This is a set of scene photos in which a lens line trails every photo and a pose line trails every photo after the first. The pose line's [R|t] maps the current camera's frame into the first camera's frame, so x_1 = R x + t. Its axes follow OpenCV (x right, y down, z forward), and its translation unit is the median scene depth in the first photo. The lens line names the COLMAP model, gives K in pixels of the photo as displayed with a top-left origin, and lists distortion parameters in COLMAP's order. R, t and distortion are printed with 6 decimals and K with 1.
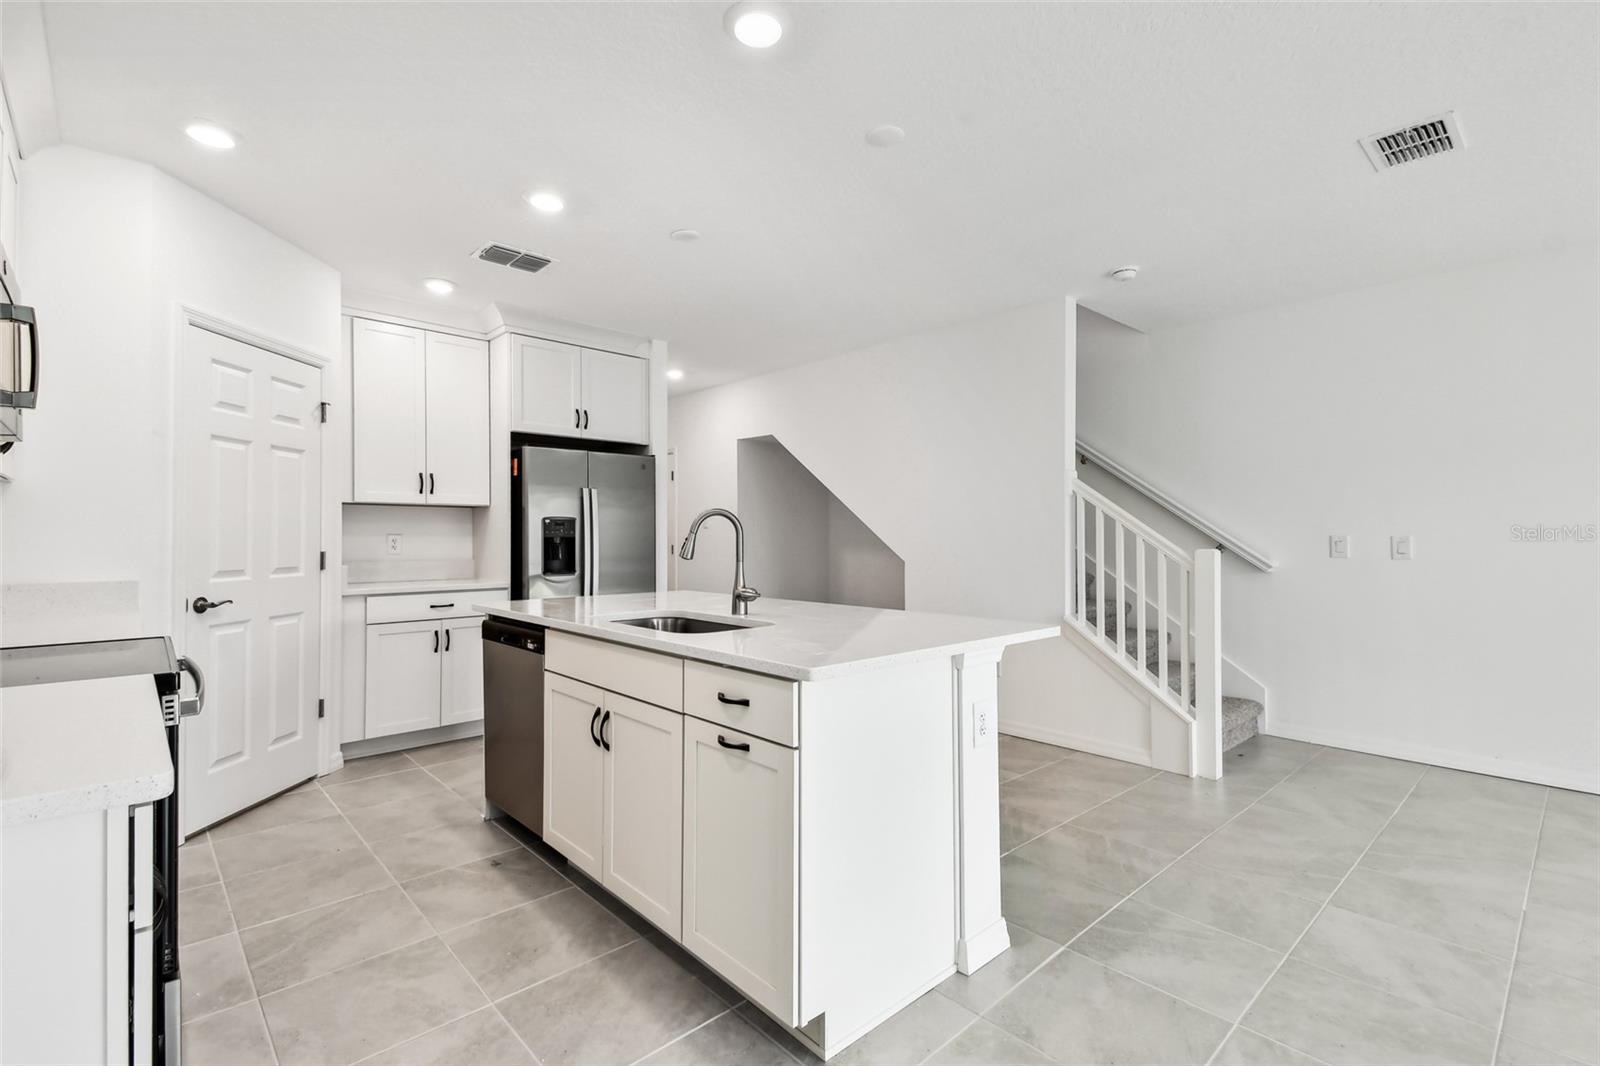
lens RADIAL K [[720.8, 0, 790.6], [0, 720.8, 543.3], [0, 0, 1]] dist [0.015477, -0.000296]
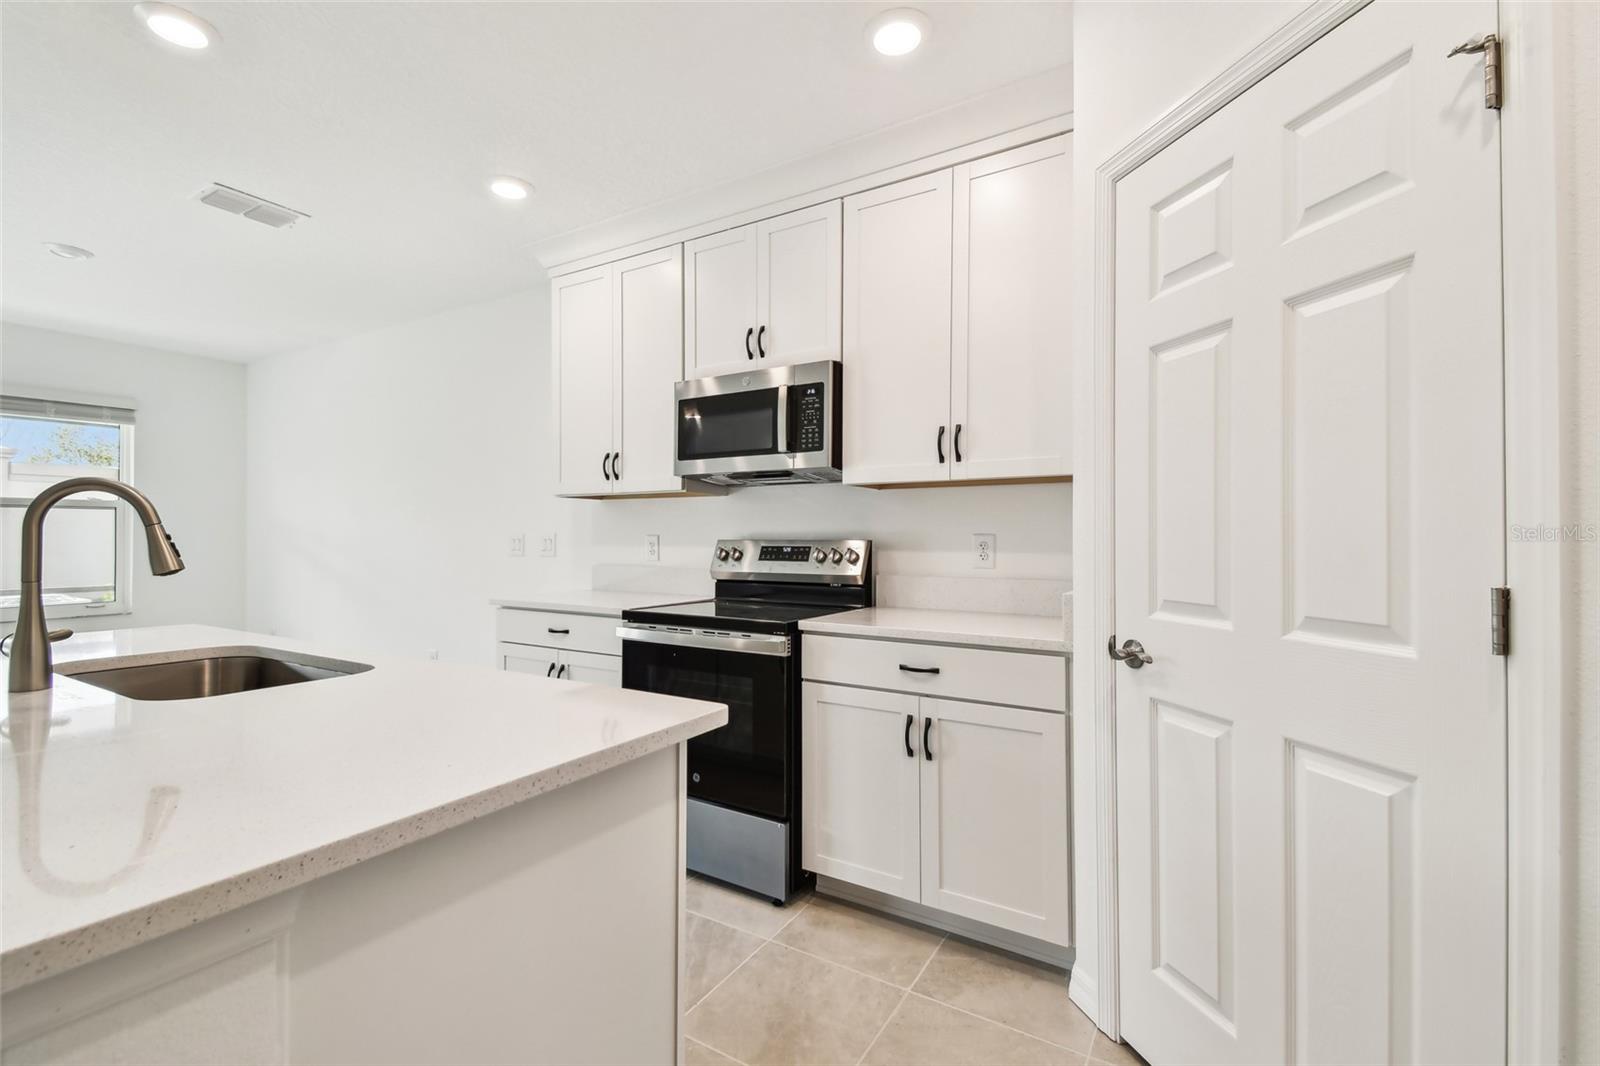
lens RADIAL K [[702.4, 0, 783.7], [0, 702.4, 537.9], [0, 0, 1]] dist [0.043945, -0.000225]
pose [[-0.961339, -0.001866, -0.275363, -0.331841], [-0.004186, 0.999961, 0.007838, -0.008037], [0.275337, 0.008688, -0.961308, 1.232153]]
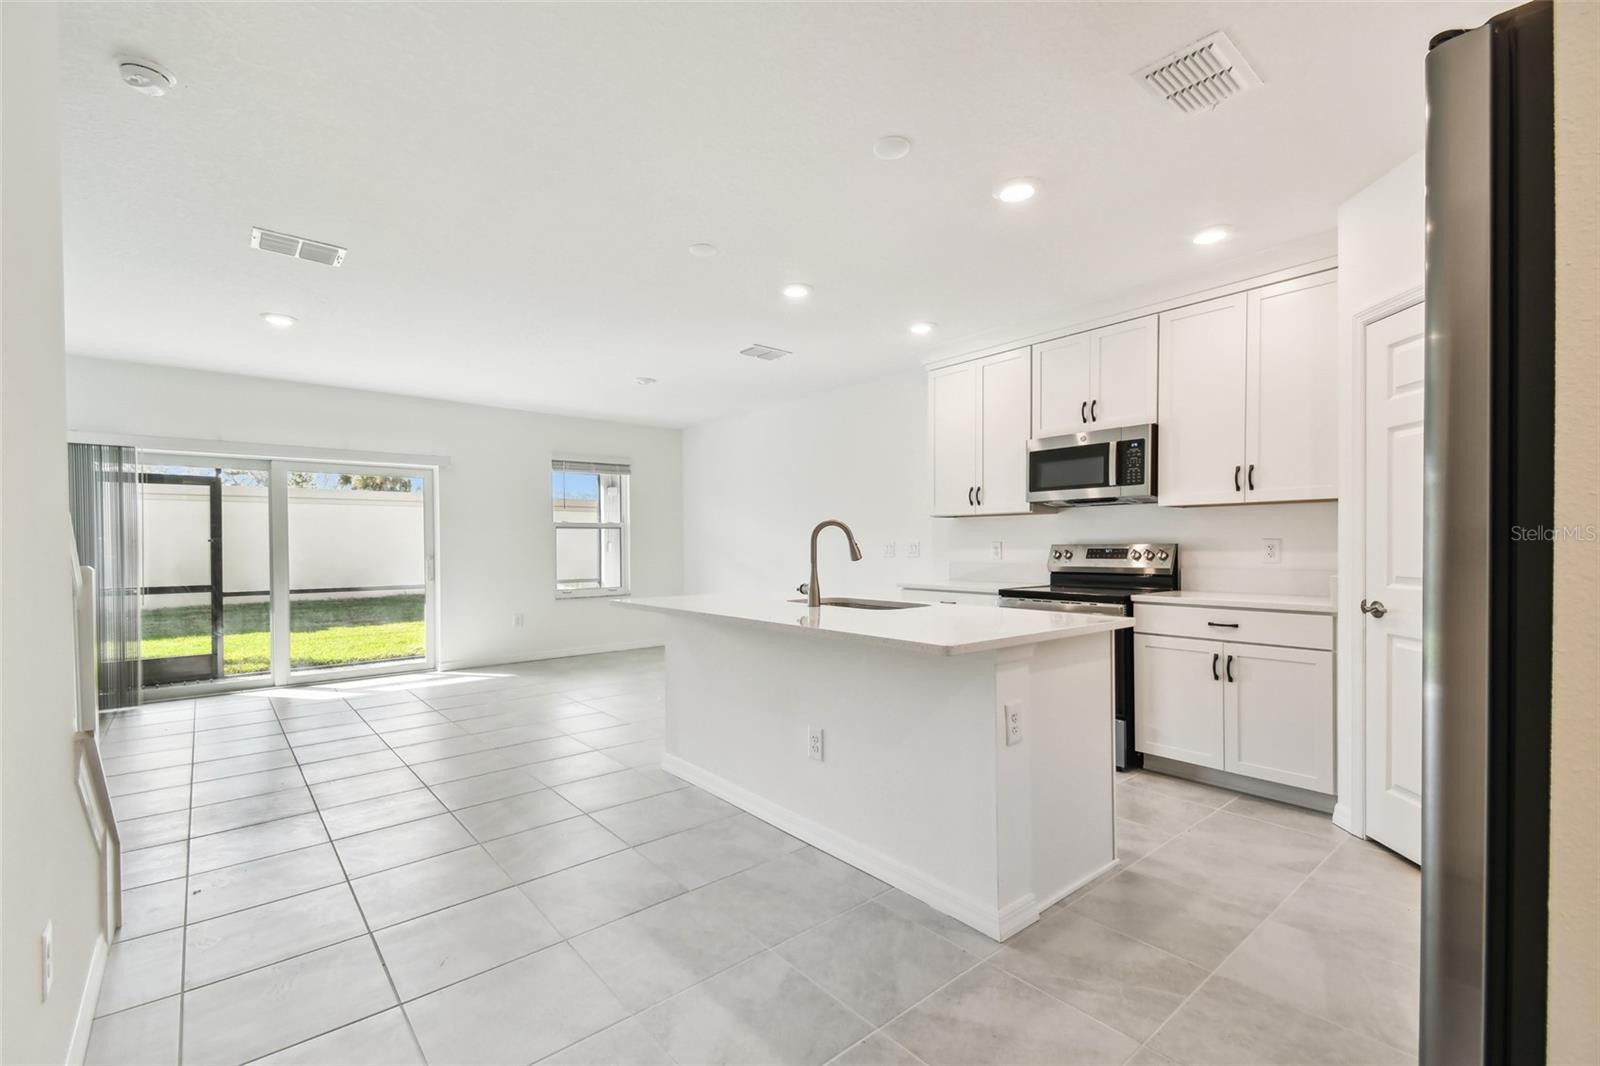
lens RADIAL K [[679.6, 0, 794.9], [0, 679.6, 553.8], [0, 0, 1]] dist [0.045768, -0.020279]
pose [[-0.998995, 0.005486, 0.044482, -0.072988], [0.006436, 0.999754, 0.021241, -0.011001], [-0.044355, 0.021506, -0.998784, 1.640585]]
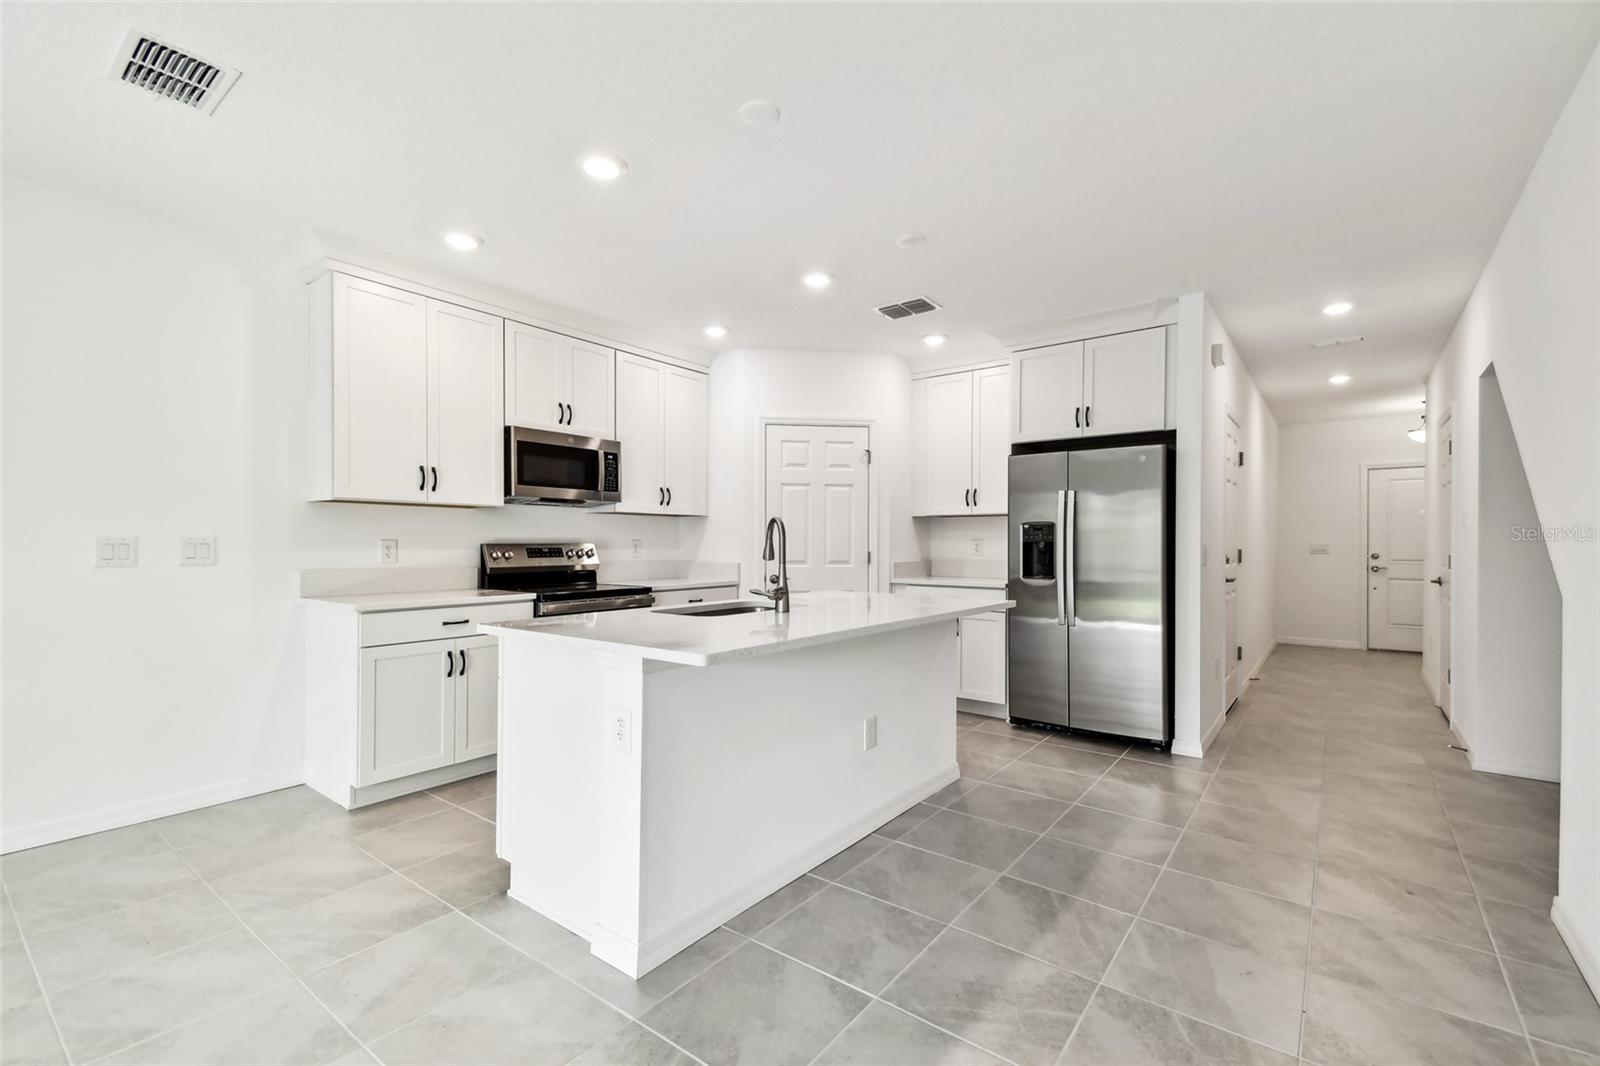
lens RADIAL K [[702.4, 0, 783.7], [0, 702.4, 537.9], [0, 0, 1]] dist [0.043945, -0.000225]
pose [[0.162513, -0.005753, -0.986690, 0.753811], [-0.010823, 0.999912, -0.007613, -0.003312], [0.986647, 0.011916, 0.162436, 0.625037]]
